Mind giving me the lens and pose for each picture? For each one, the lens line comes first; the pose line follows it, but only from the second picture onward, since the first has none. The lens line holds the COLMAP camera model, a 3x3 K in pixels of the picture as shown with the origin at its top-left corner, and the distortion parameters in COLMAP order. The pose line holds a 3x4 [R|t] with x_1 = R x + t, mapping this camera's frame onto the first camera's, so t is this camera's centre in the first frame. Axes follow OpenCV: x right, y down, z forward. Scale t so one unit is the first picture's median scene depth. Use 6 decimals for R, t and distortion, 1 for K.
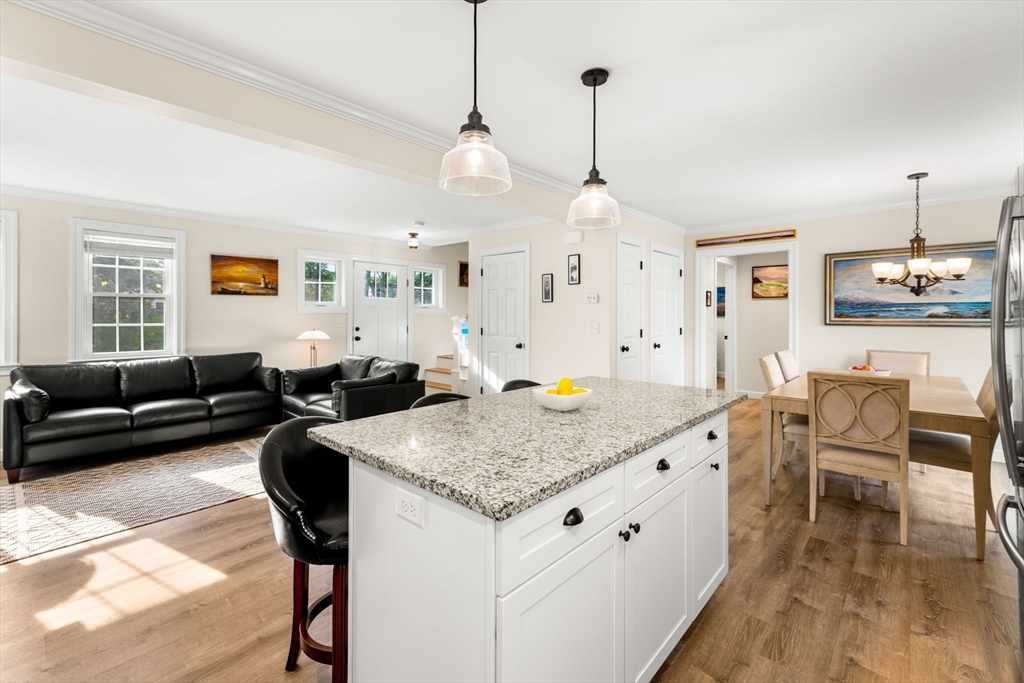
lens RADIAL K [[440.4, 0, 518.9], [0, 440.4, 314.6], [0, 0, 1]] dist [0.003070, -0.000566]
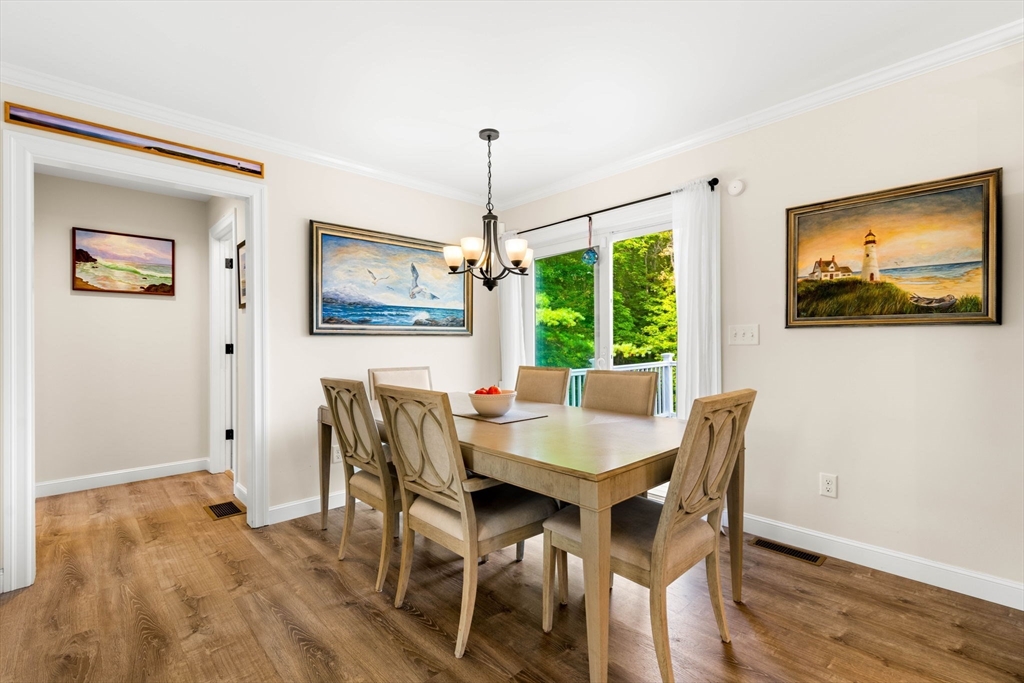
lens RADIAL K [[463.7, 0, 512.0], [0, 463.7, 341.5], [0, 0, 1]] dist [0.001857, 0.000309]
pose [[0.089596, 0.000376, 0.995978, 0.079070], [0.007255, 0.999973, -0.001030, 0.036664], [-0.995952, 0.007318, 0.089591, 0.689391]]
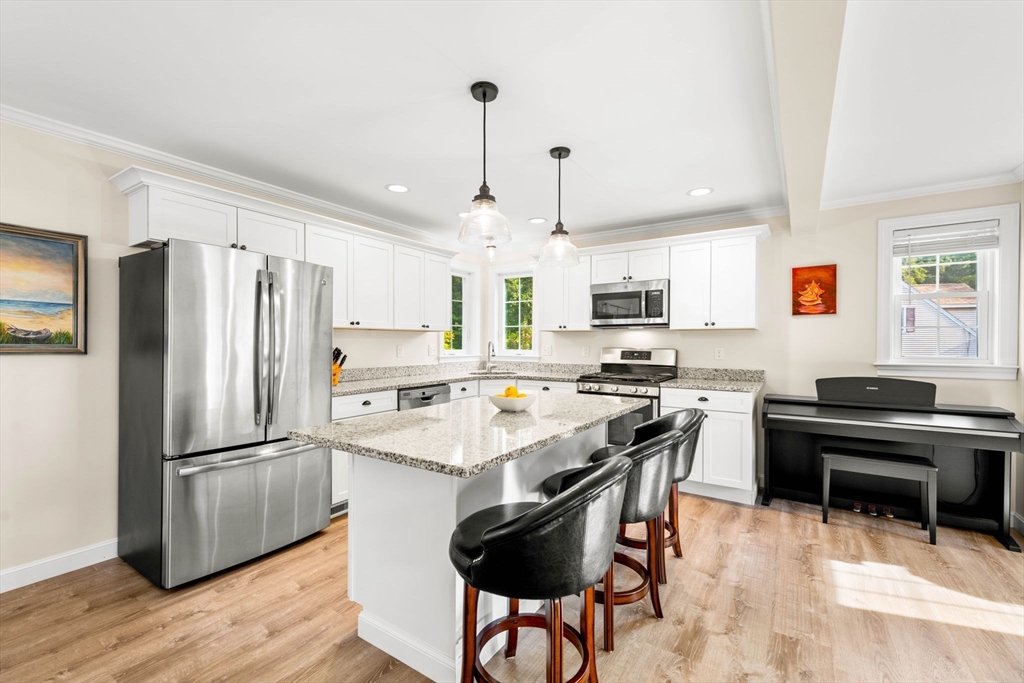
lens RADIAL K [[435.9, 0, 507.8], [0, 435.9, 347.4], [0, 0, 1]] dist [0.003438, -0.000024]
pose [[-0.991078, -0.000893, -0.133283, 0.110803], [-0.002172, 0.999953, 0.009452, 0.008498], [0.133268, 0.009657, -0.991033, 0.878786]]
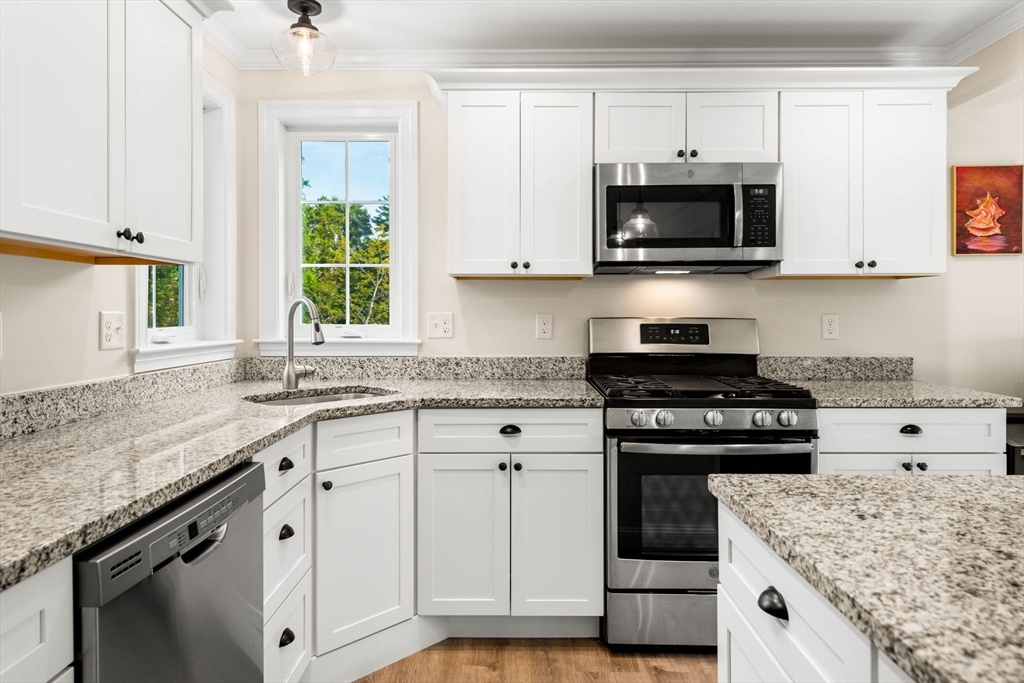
lens RADIAL K [[620.8, 0, 508.7], [0, 620.8, 312.9], [0, 0, 1]] dist [0.008002, 0.000817]
pose [[-0.752554, -0.000603, -0.658530, 0.227108], [0.002612, 0.999989, -0.003902, 0.015676], [0.658525, -0.004657, -0.752544, 0.332652]]
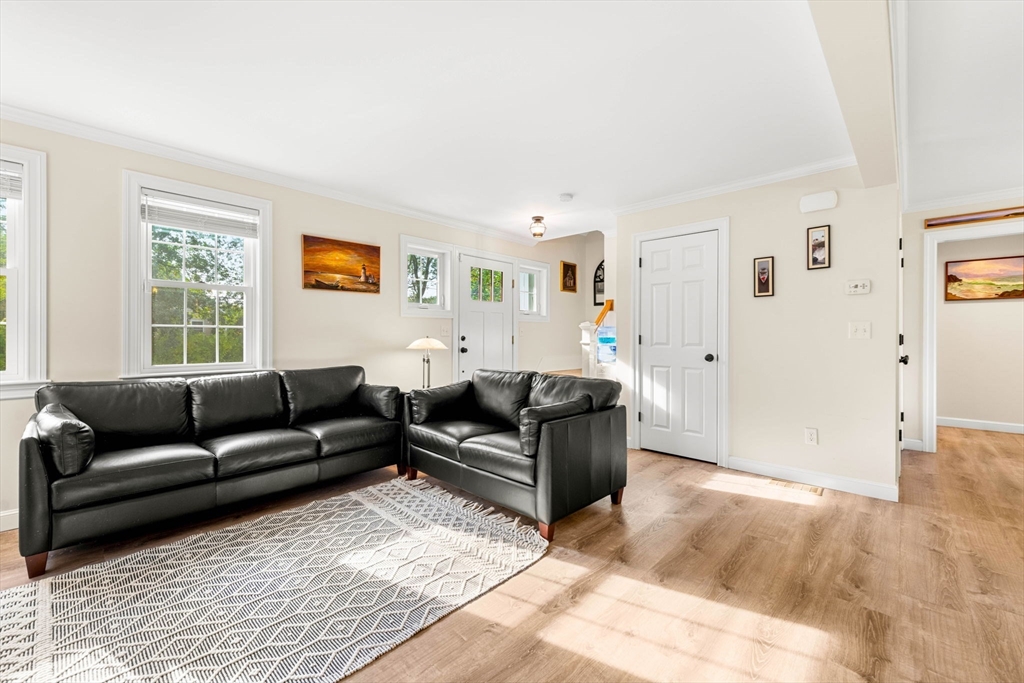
lens RADIAL K [[418.4, 0, 514.1], [0, 418.4, 335.9], [0, 0, 1]] dist [0.009063, -0.003322]
pose [[0.999596, -0.000317, -0.028408, -0.344569], [0.000347, 0.999999, 0.001069, 0.037149], [0.028407, -0.001078, 0.999596, 0.321847]]
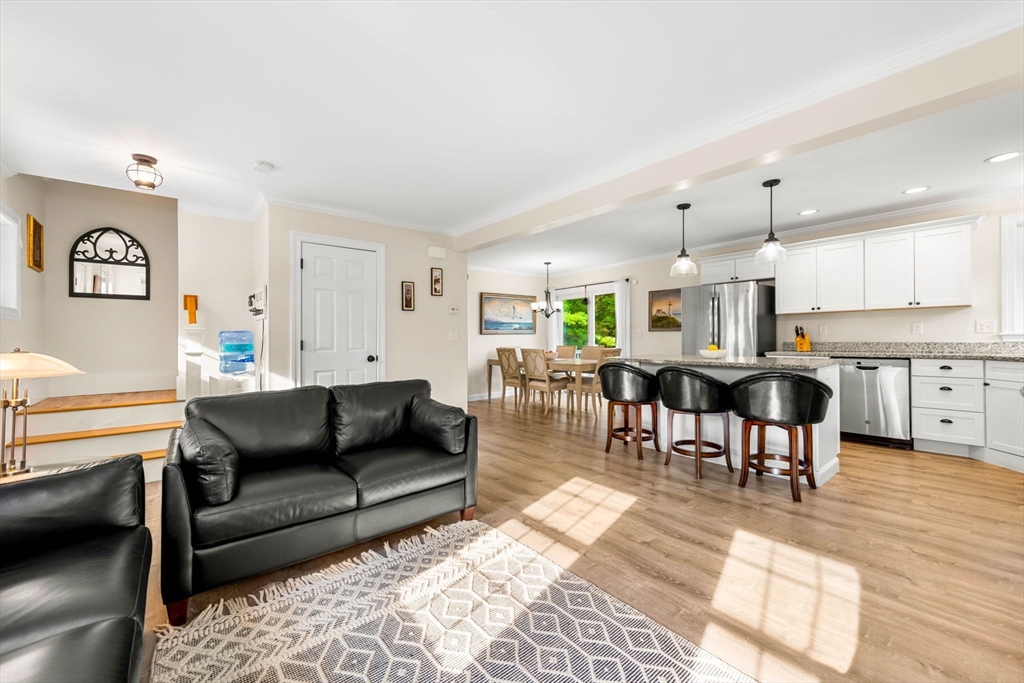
lens RADIAL K [[404.8, 0, 509.7], [0, 404.8, 335.9], [0, 0, 1]] dist [0.009017, -0.000022]
pose [[0.156590, -0.001626, 0.987662, -0.841243], [0.011858, 0.999930, -0.000234, 0.032632], [-0.987593, 0.011749, 0.156598, 0.676387]]
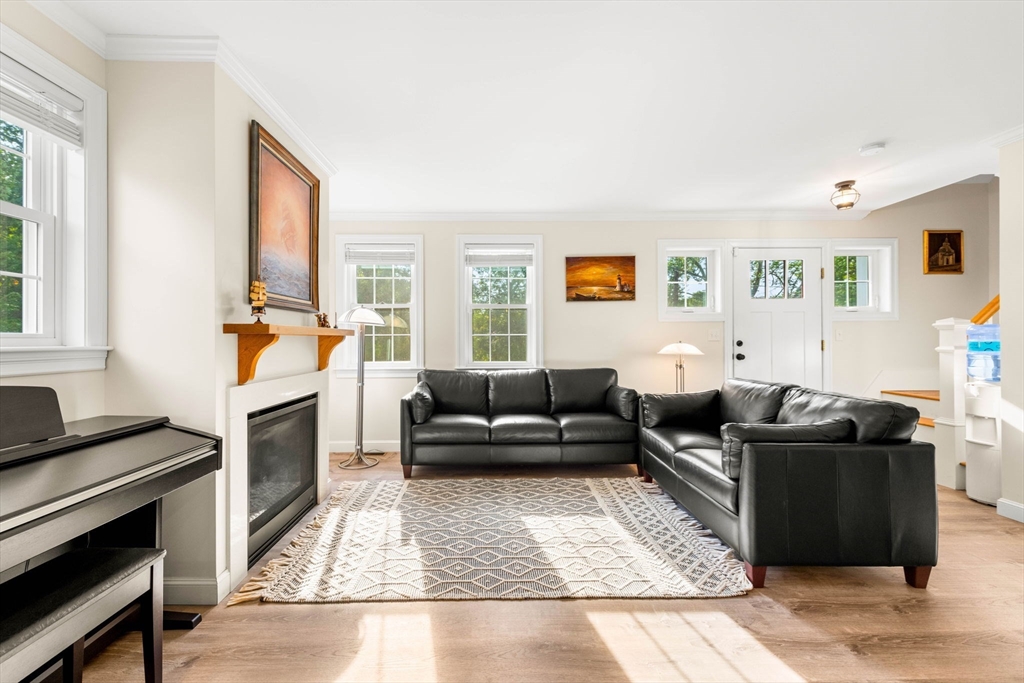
lens RADIAL K [[415.4, 0, 493.8], [0, 415.4, 338.8], [0, 0, 1]] dist [0.011634, -0.000132]
pose [[0.671556, -0.008594, -0.740904, -0.183943], [0.005413, 0.999963, -0.006693, 0.037602], [0.740934, 0.000484, 0.671577, 0.347925]]
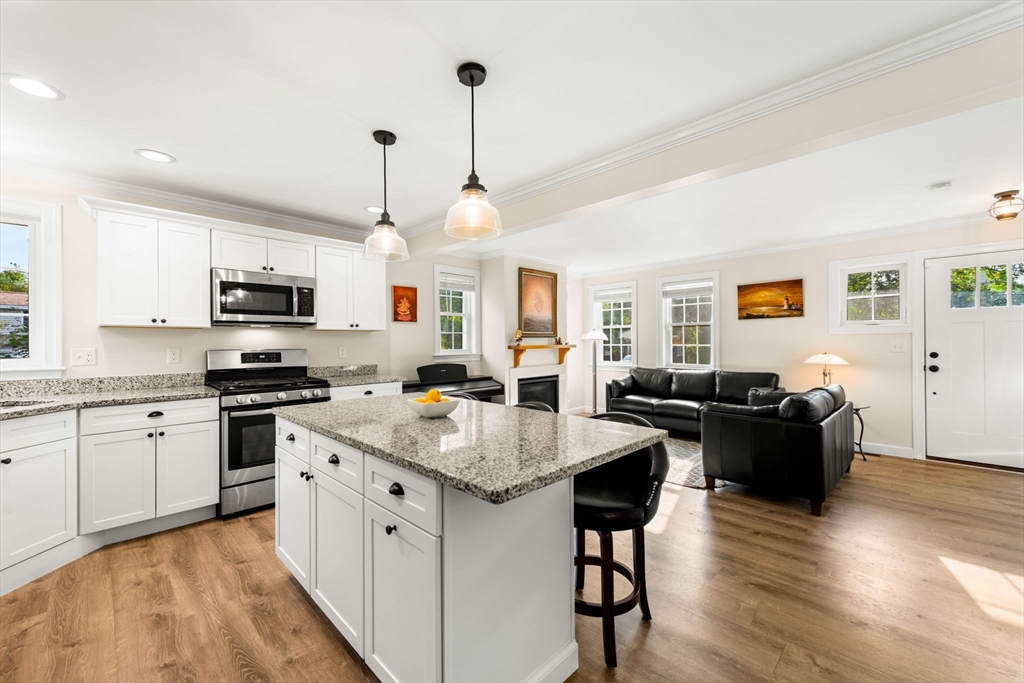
lens RADIAL K [[410.0, 0, 512.0], [0, 410.0, 341.5], [0, 0, 1]] dist [0.025341, -0.008665]
pose [[-0.057581, 0.000199, -0.998341, 0.459862], [0.008235, 0.999966, -0.000275, 0.007580], [0.998307, -0.008237, -0.057581, 0.500924]]
